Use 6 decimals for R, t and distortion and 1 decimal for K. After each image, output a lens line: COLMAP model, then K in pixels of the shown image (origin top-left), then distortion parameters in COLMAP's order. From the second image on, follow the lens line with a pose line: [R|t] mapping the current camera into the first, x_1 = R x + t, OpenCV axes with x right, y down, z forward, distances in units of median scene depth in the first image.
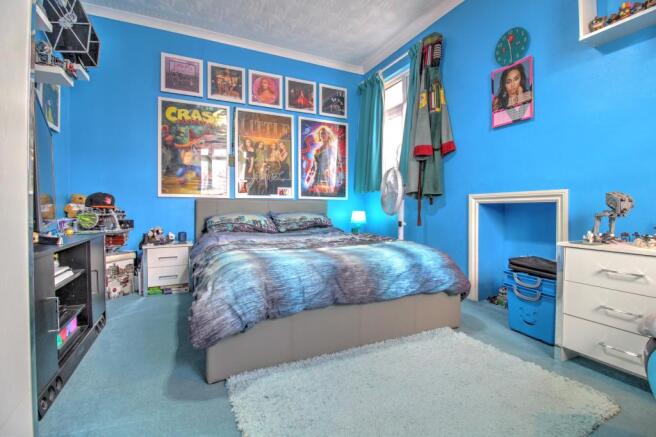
lens RADIAL K [[308.9, 0, 330.8], [0, 308.9, 216.1], [0, 0, 1]] dist [-0.005034, -0.010058]
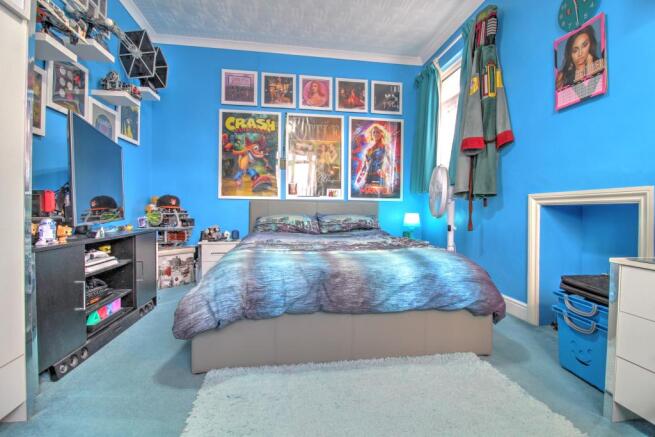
lens RADIAL K [[308.5, 0, 323.4], [0, 308.5, 215.6], [0, 0, 1]] dist [-0.005034, -0.010058]
pose [[0.953913, 0.012665, -0.299817, 0.178490], [-0.014815, 0.999878, -0.004896, -0.001216], [0.299718, 0.009112, 0.953984, 0.061247]]
